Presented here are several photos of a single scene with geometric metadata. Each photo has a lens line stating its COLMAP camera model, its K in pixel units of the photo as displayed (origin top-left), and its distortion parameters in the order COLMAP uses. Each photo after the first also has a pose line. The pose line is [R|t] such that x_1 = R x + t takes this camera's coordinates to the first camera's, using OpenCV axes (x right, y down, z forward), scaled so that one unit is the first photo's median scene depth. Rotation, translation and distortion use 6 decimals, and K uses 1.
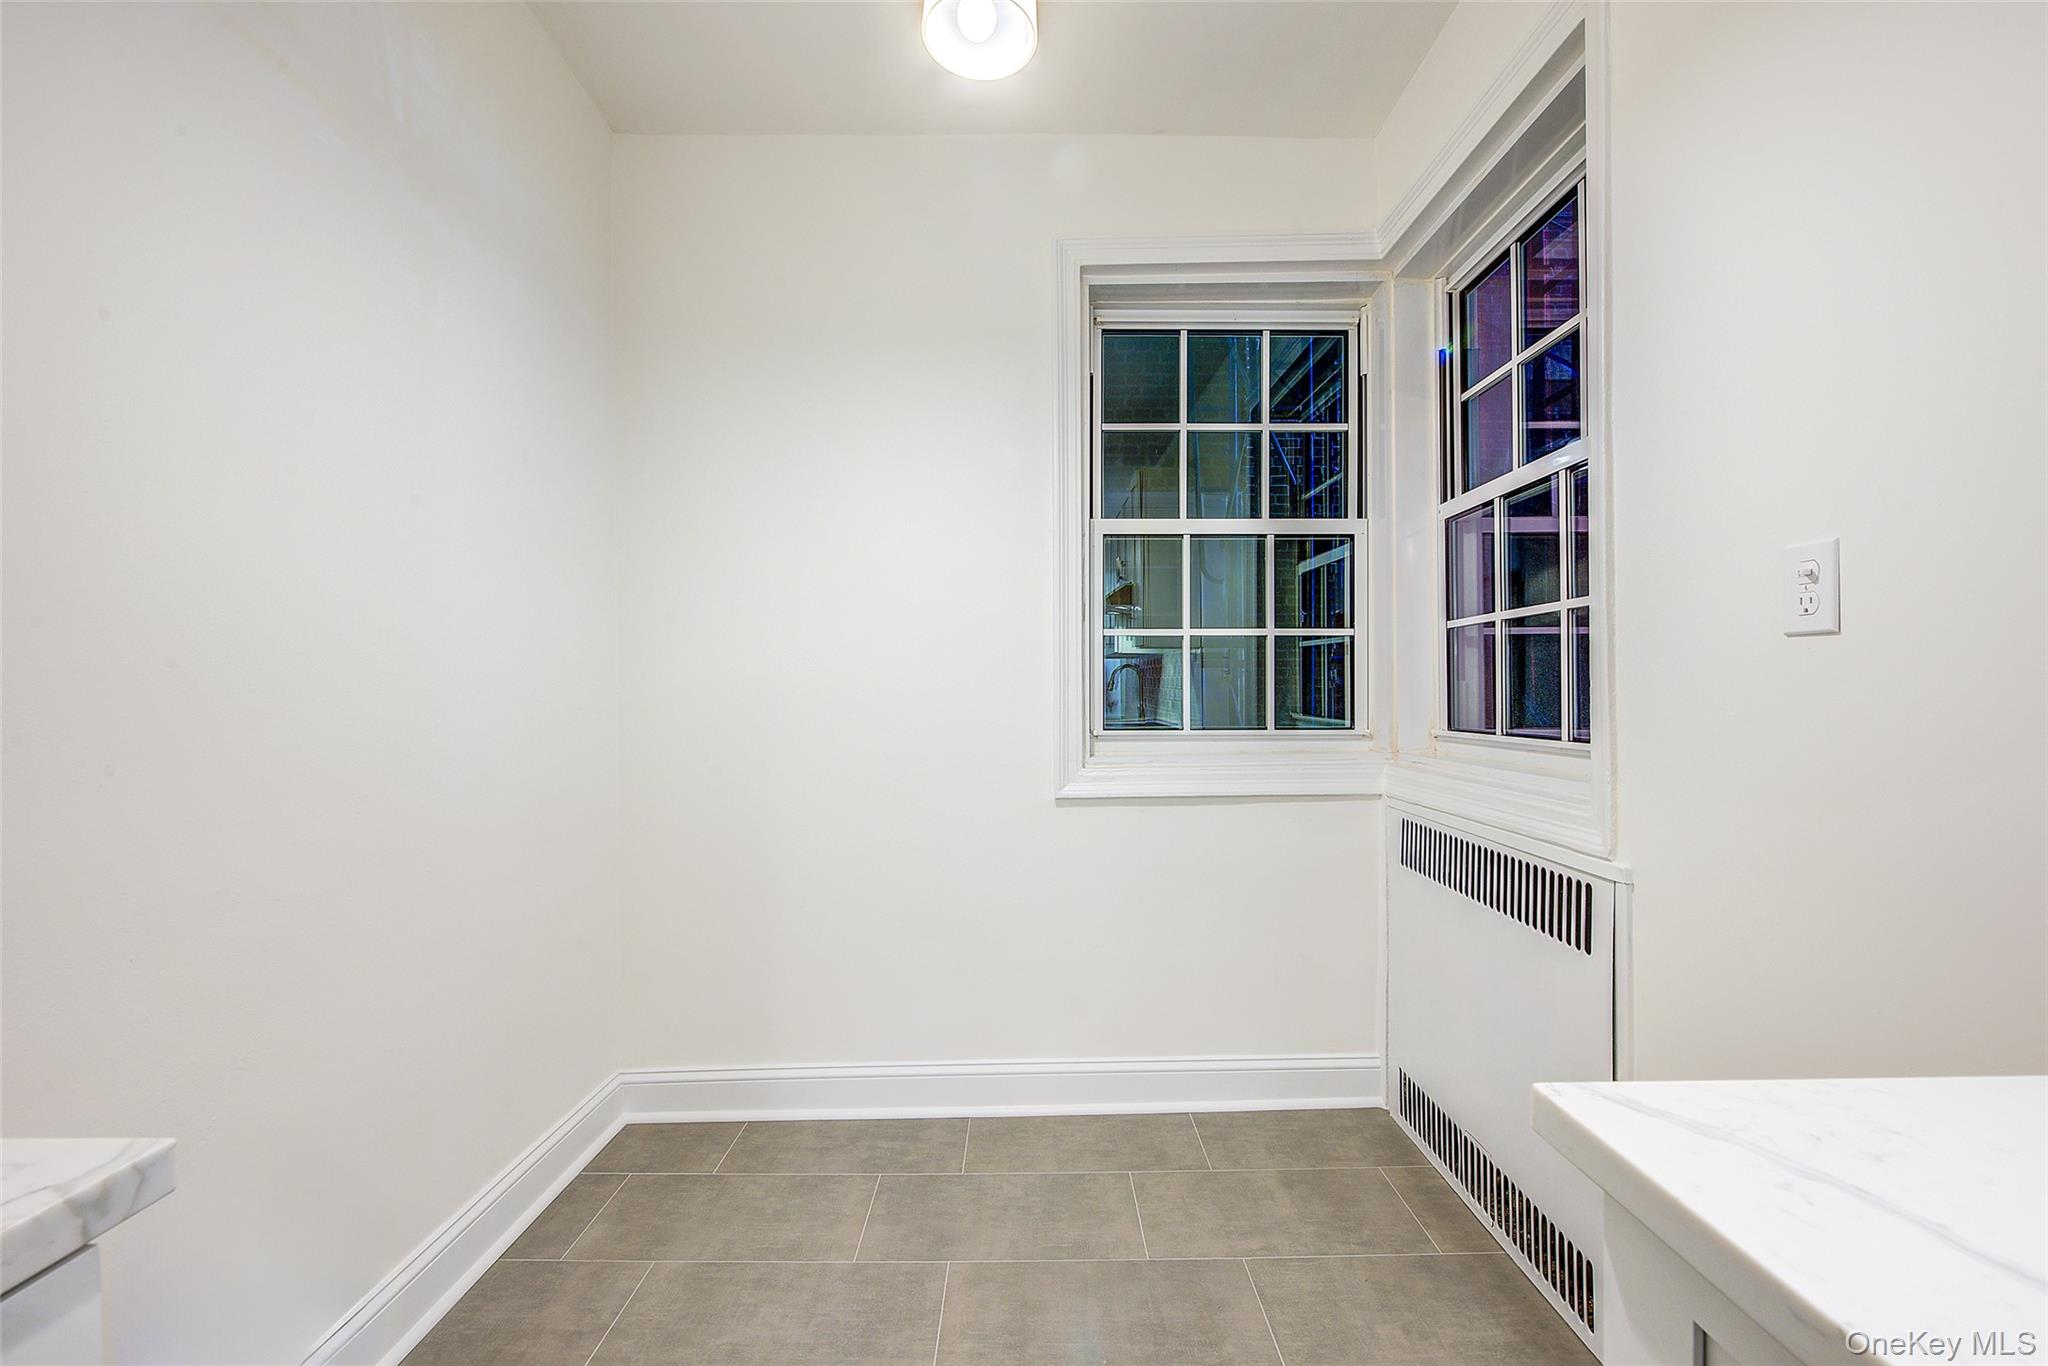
lens RADIAL K [[810.6, 0, 1023.5], [0, 810.6, 674.5], [0, 0, 1]] dist [-0.001016, -0.000165]
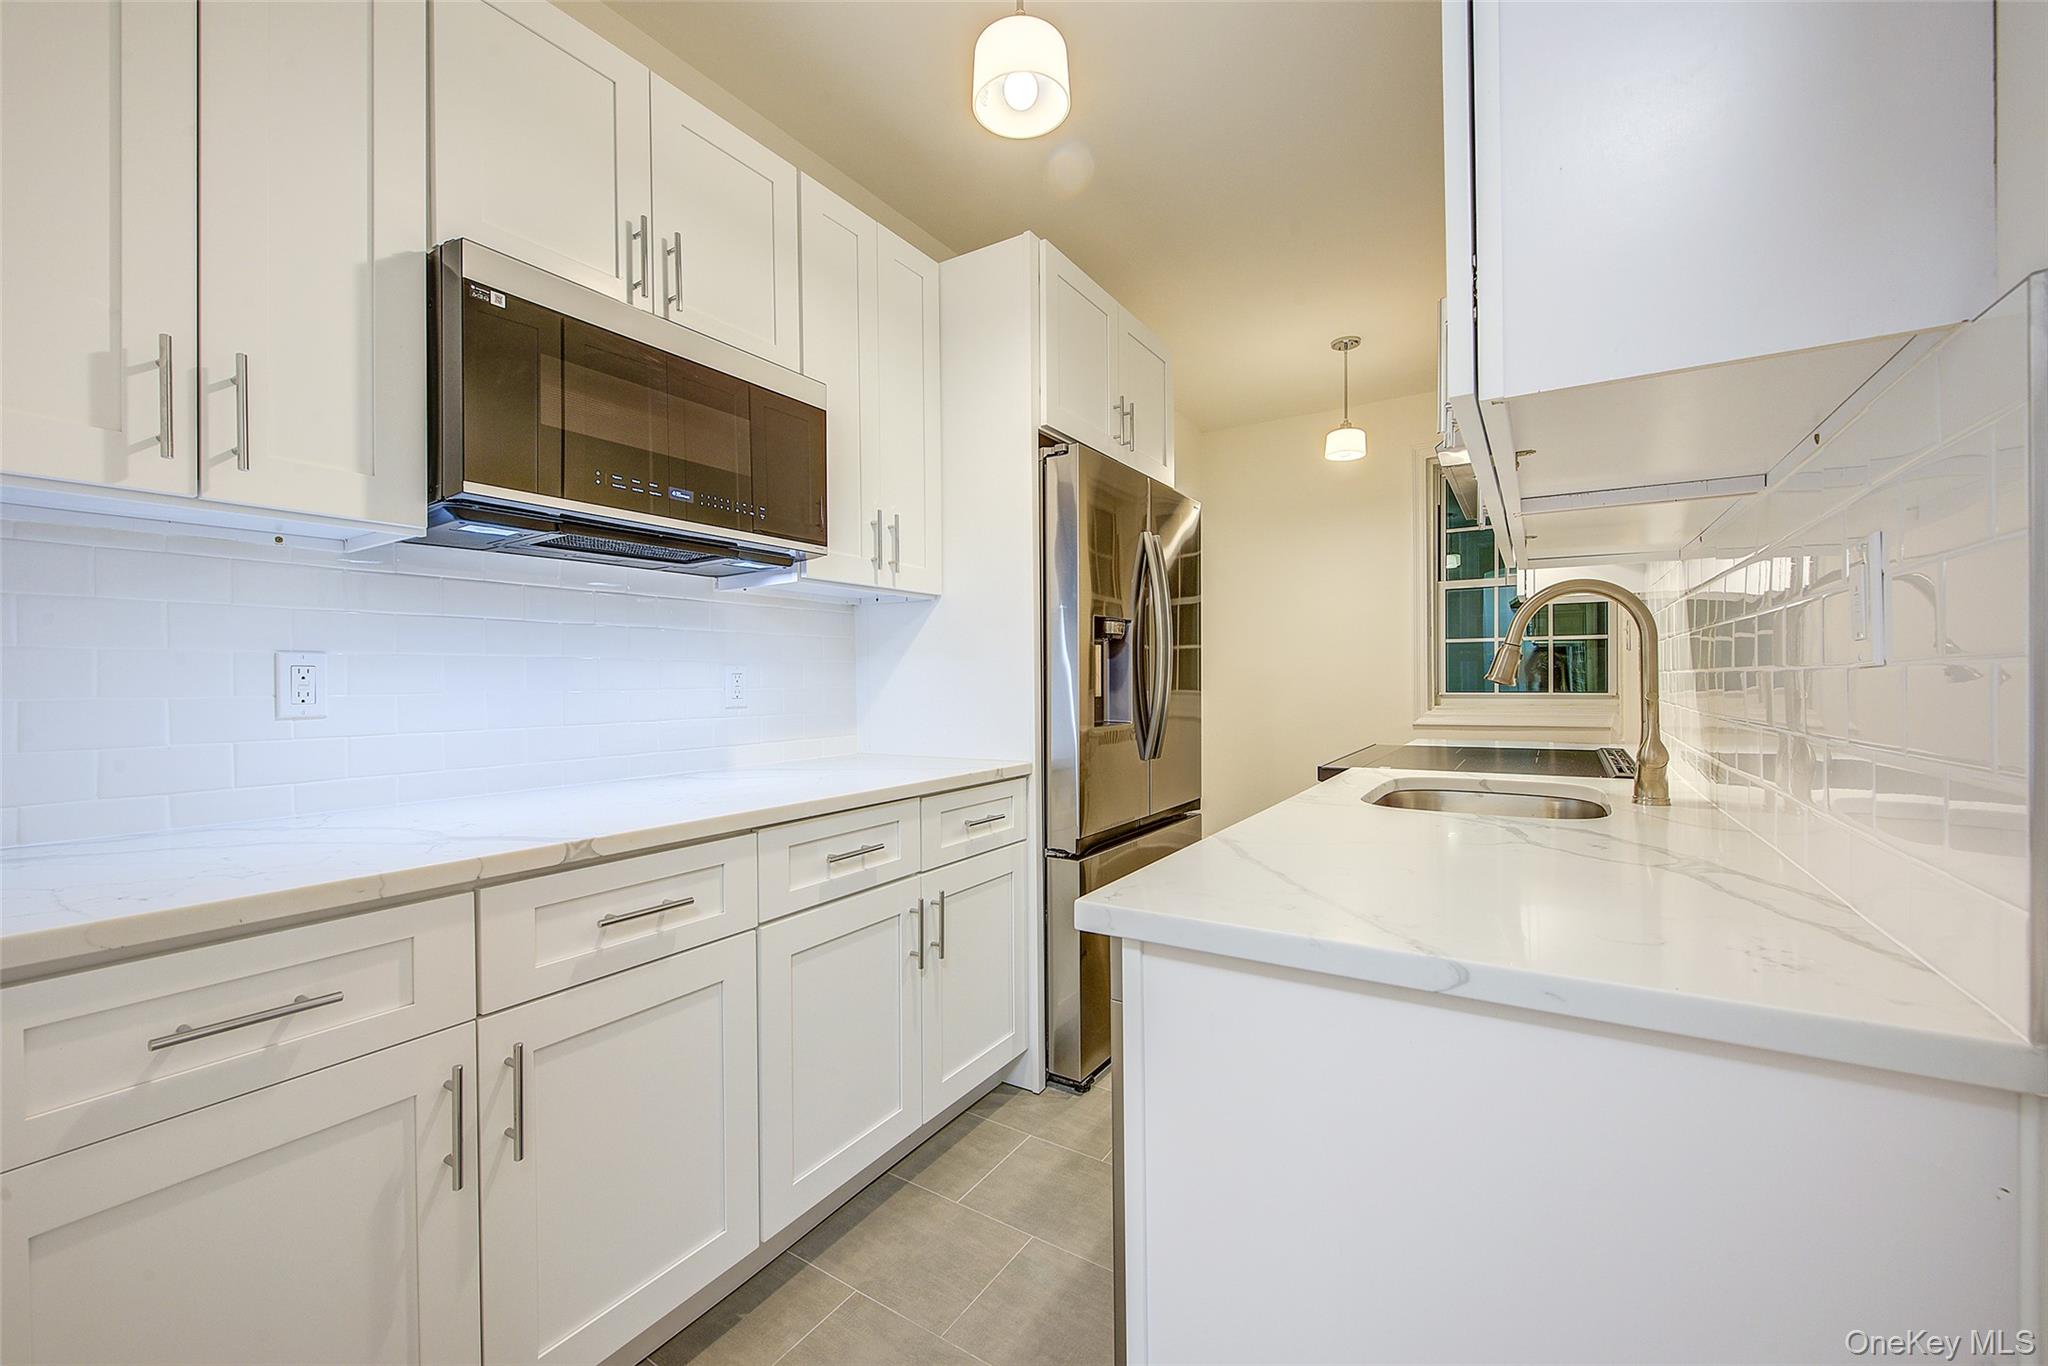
lens RADIAL K [[810.6, 0, 1039.5], [0, 810.6, 677.4], [0, 0, 1]] dist [-0.001016, -0.000165]
pose [[0.847977, -0.003640, -0.530021, 0.293084], [0.022313, 0.999335, 0.028834, -0.043417], [0.529564, -0.036277, 0.847494, -1.114475]]
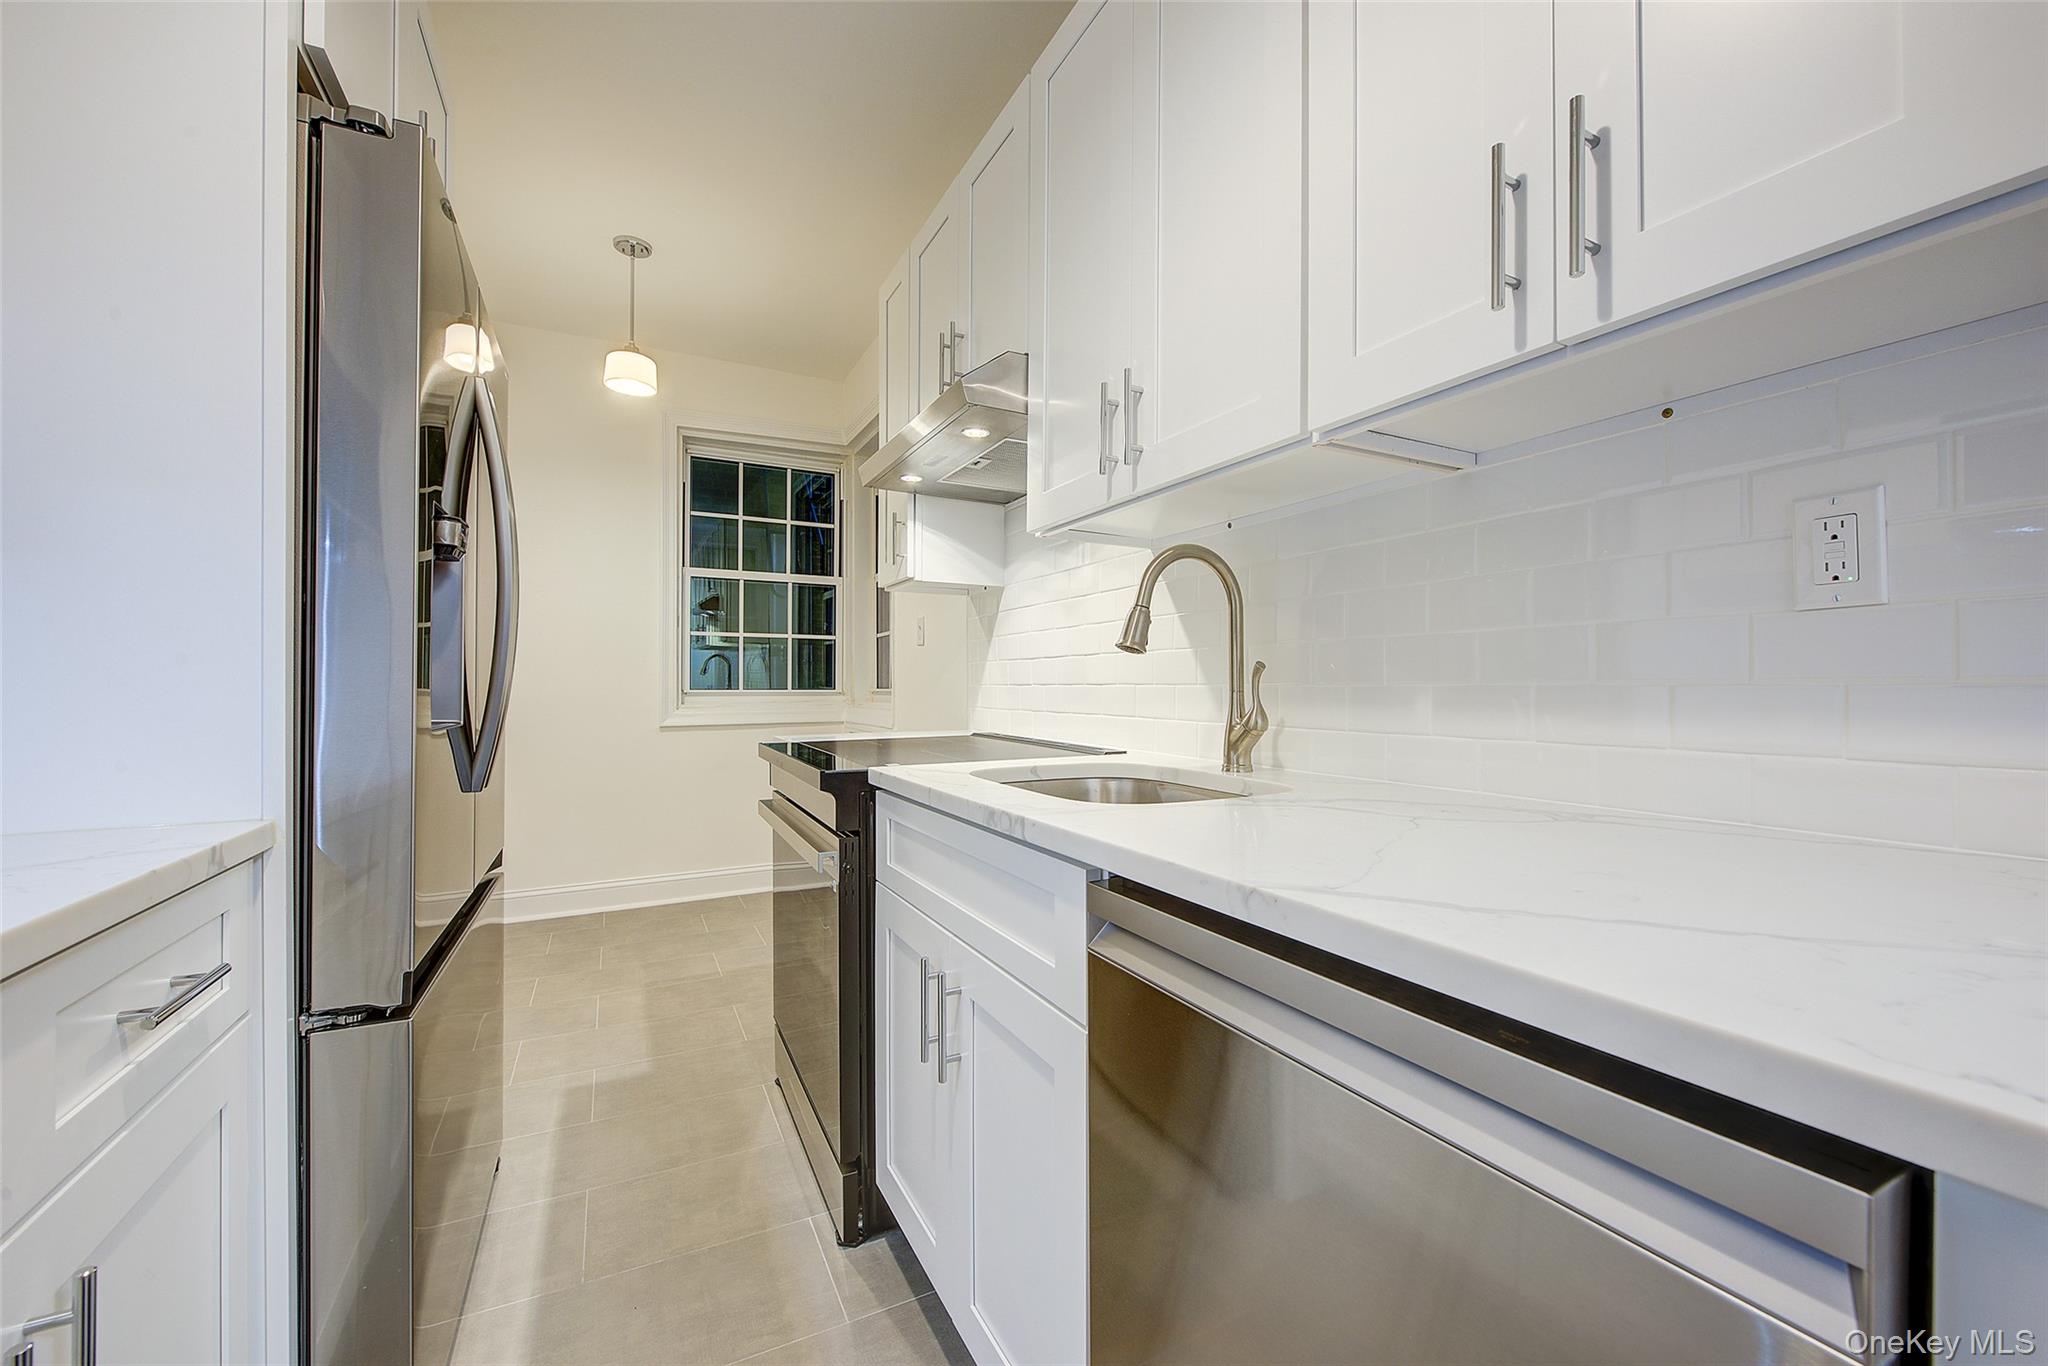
lens RADIAL K [[810.6, 0, 1023.1], [0, 810.6, 684.3], [0, 0, 1]] dist [-0.001016, -0.000165]
pose [[0.896170, 0.002096, 0.443707, -0.032688], [-0.016479, 0.999456, 0.028563, -0.005616], [-0.443405, -0.032910, 0.895717, -0.861836]]
